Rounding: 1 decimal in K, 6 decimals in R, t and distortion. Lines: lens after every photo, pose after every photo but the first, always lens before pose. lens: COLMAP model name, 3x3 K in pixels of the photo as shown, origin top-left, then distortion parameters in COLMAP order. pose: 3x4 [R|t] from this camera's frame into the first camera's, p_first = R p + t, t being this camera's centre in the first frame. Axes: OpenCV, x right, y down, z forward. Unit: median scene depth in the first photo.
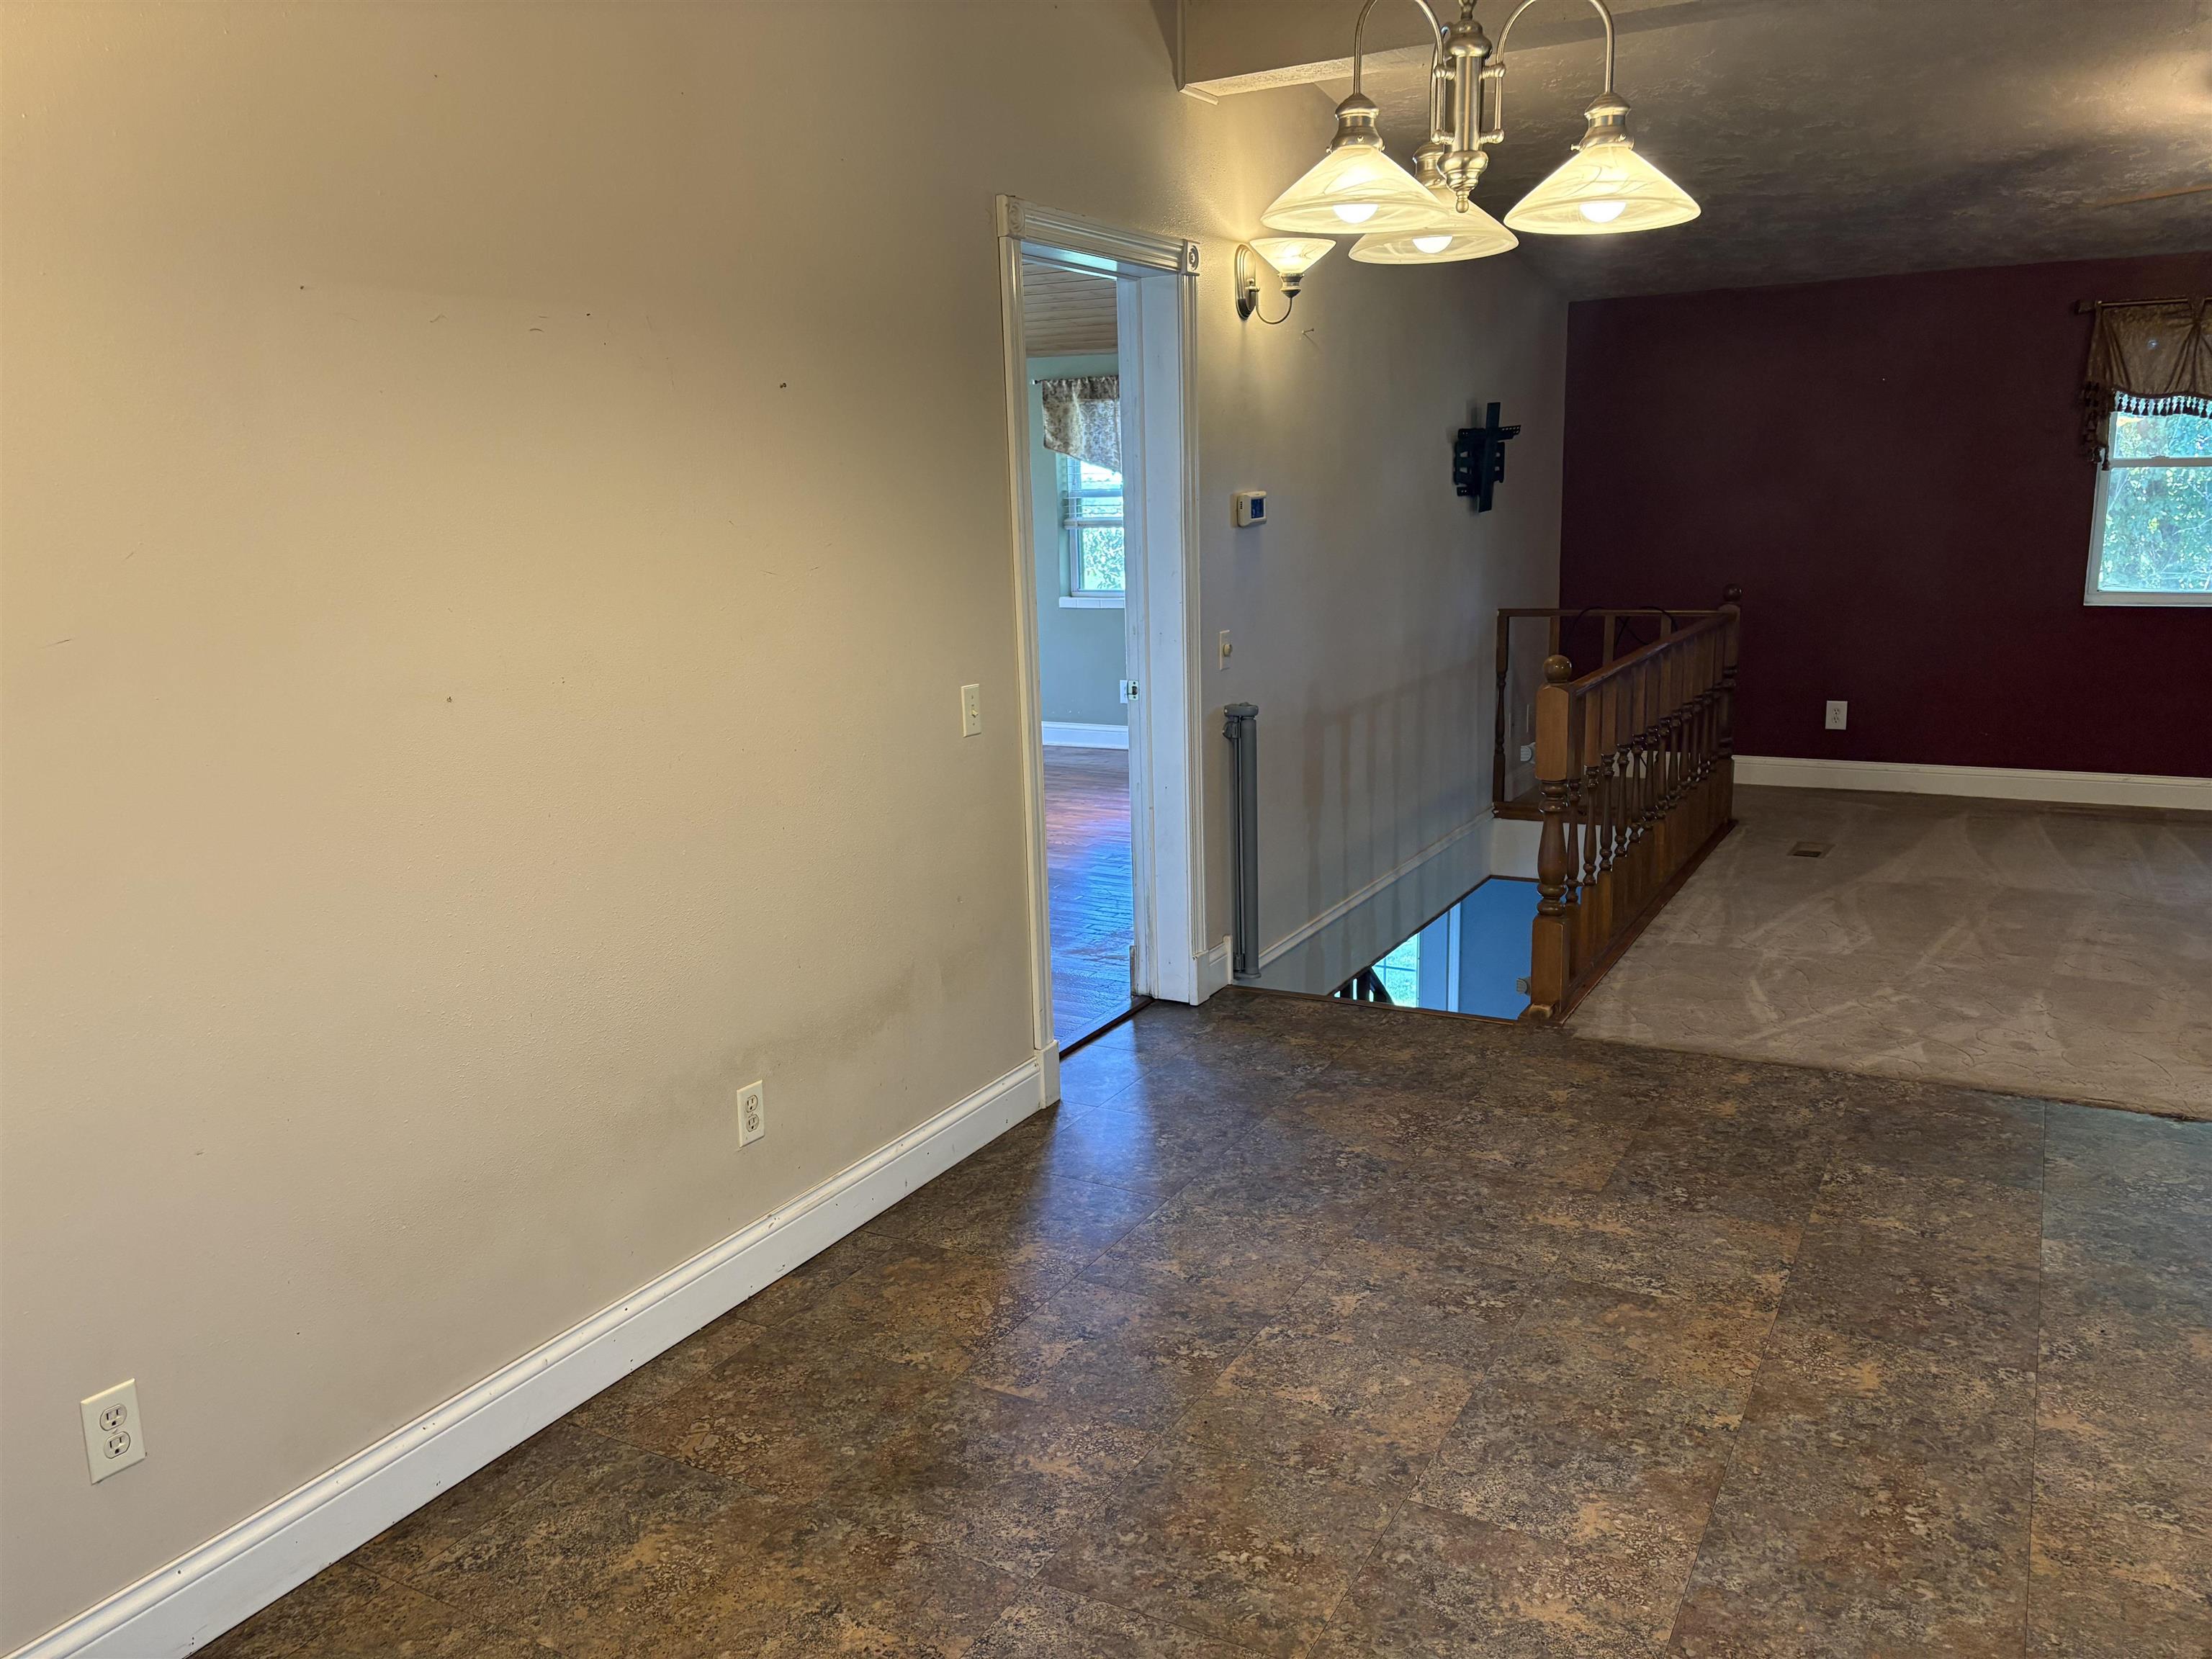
lens RADIAL K [[1659.8, 0, 1107.2], [0, 1659.8, 819.0], [0, 0, 1]] dist [0.005816, 0.005890]
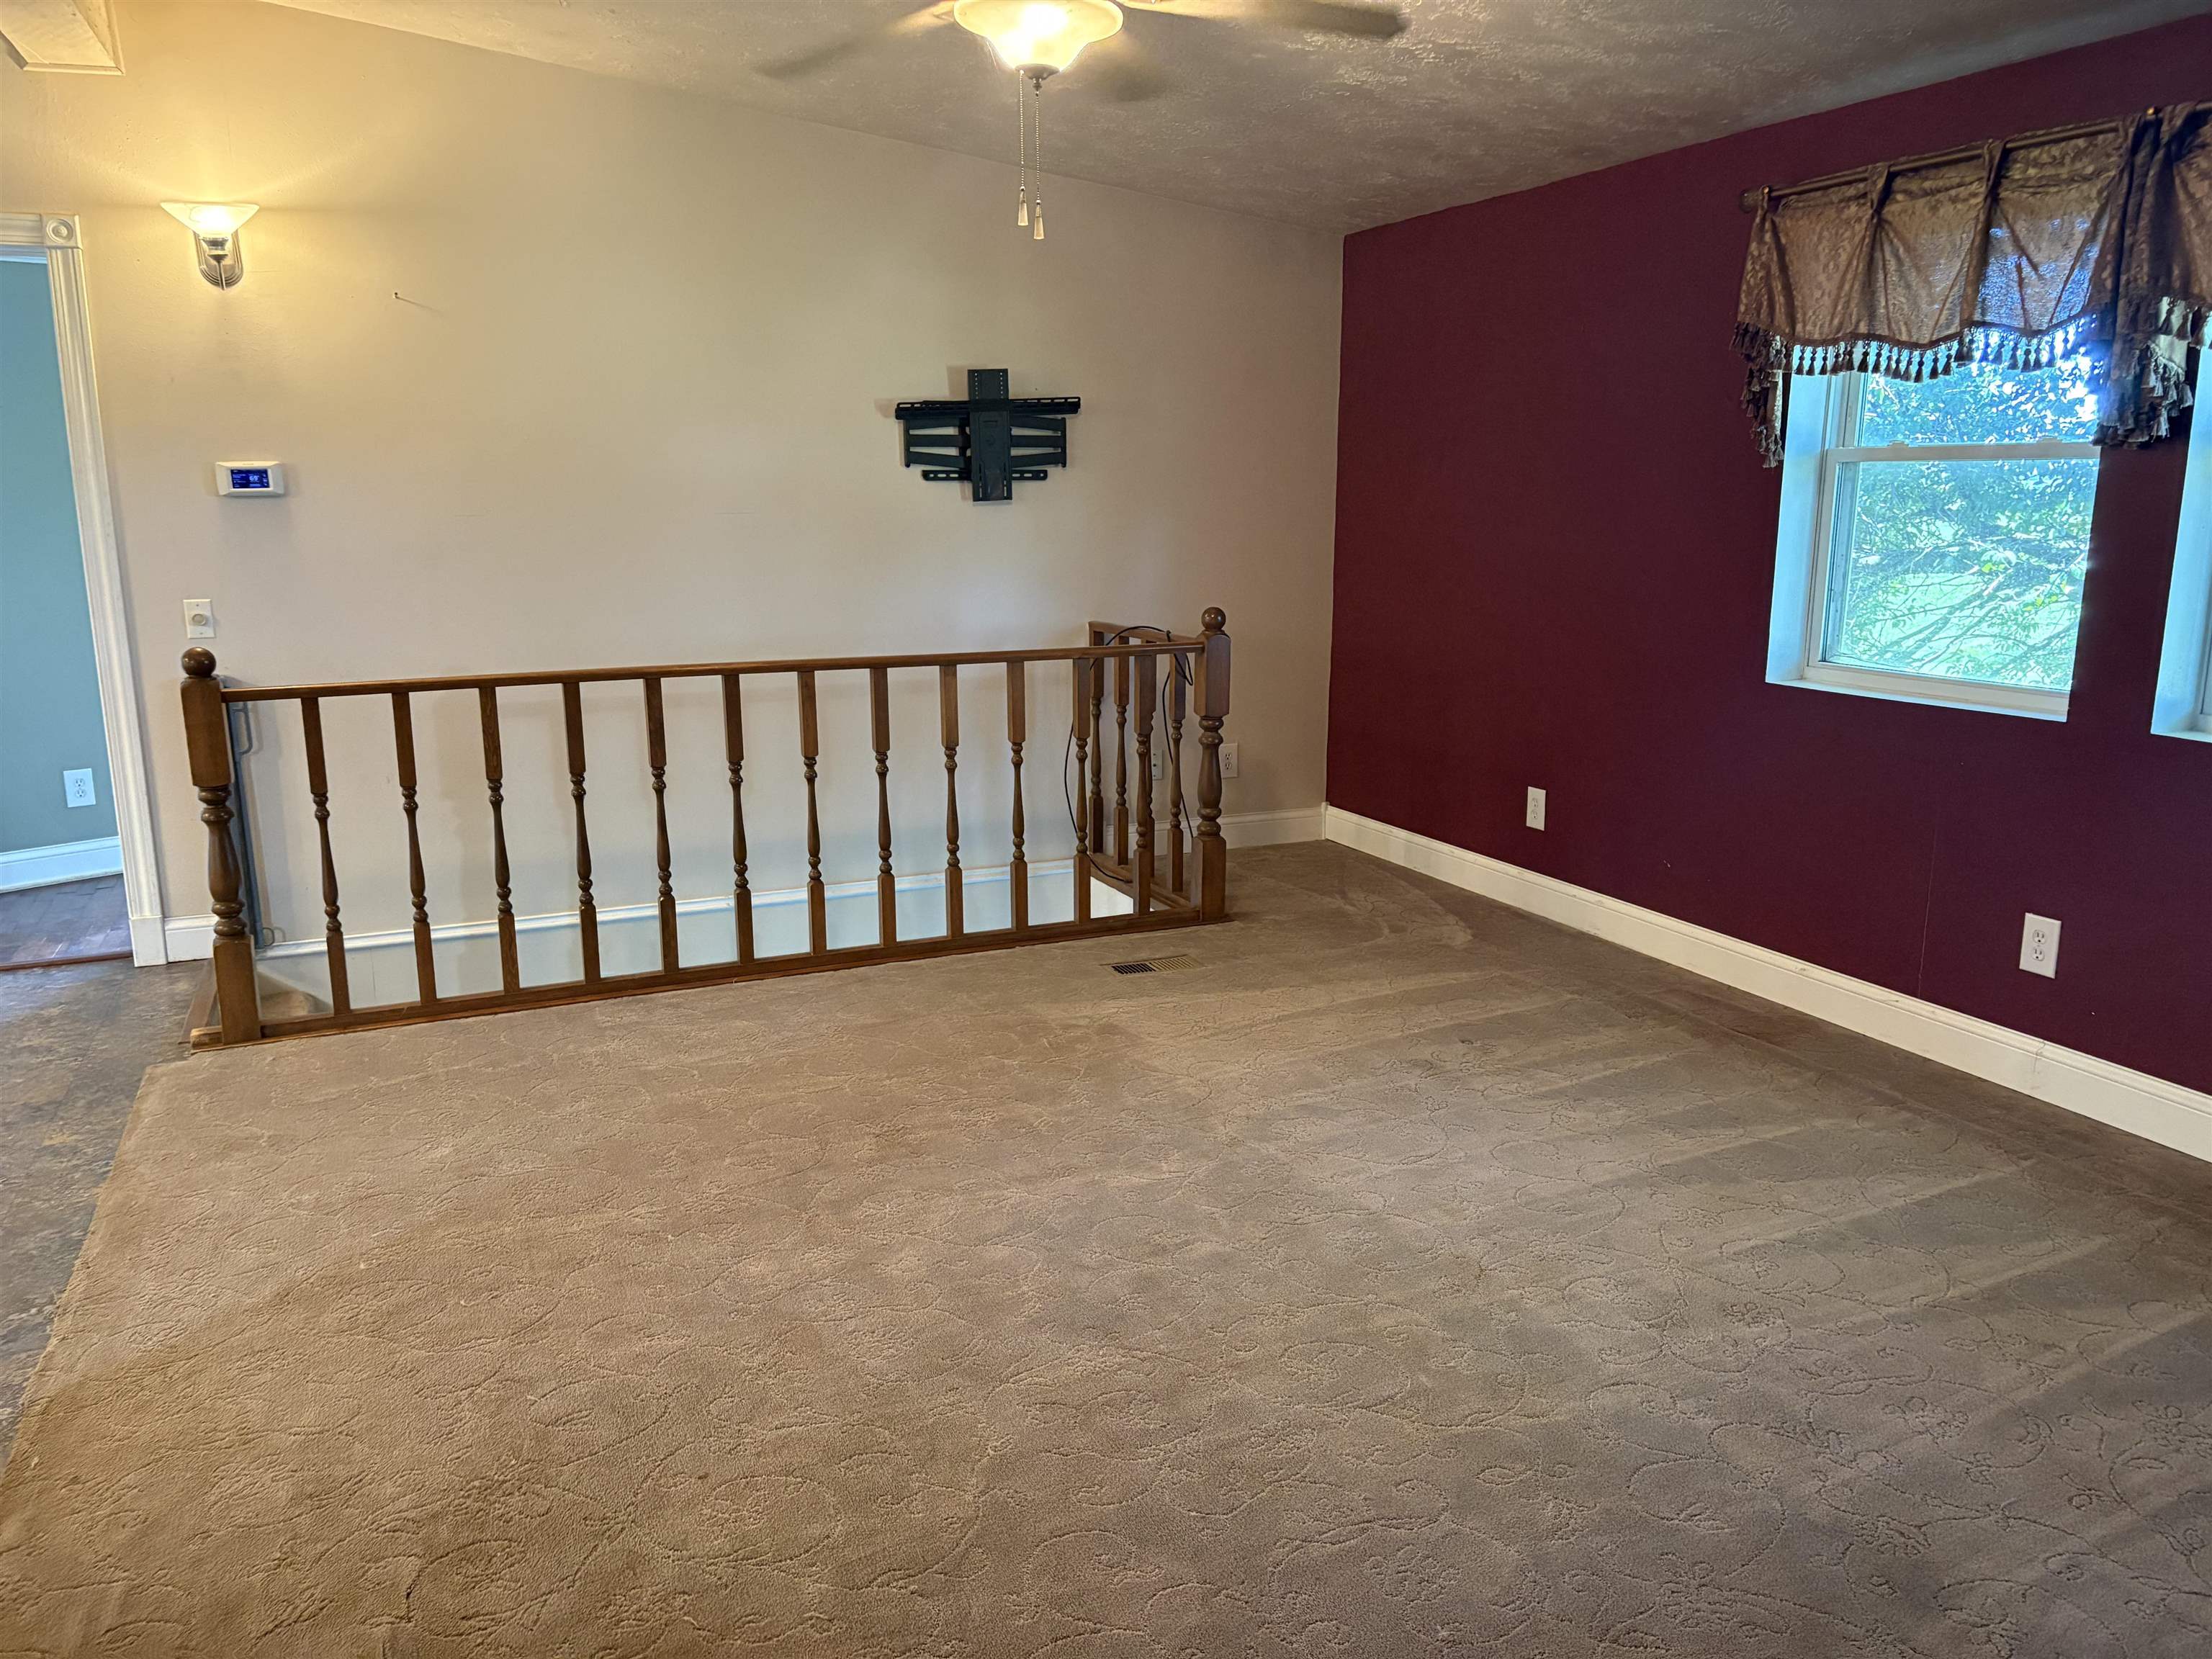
lens RADIAL K [[1659.8, 0, 1102.4], [0, 1659.8, 835.2], [0, 0, 1]] dist [0.005816, 0.005890]
pose [[0.797183, 0.147592, -0.585420, 0.799528], [-0.134711, 0.988696, 0.065823, -0.082918], [0.588517, 0.026390, 0.808054, 0.368976]]
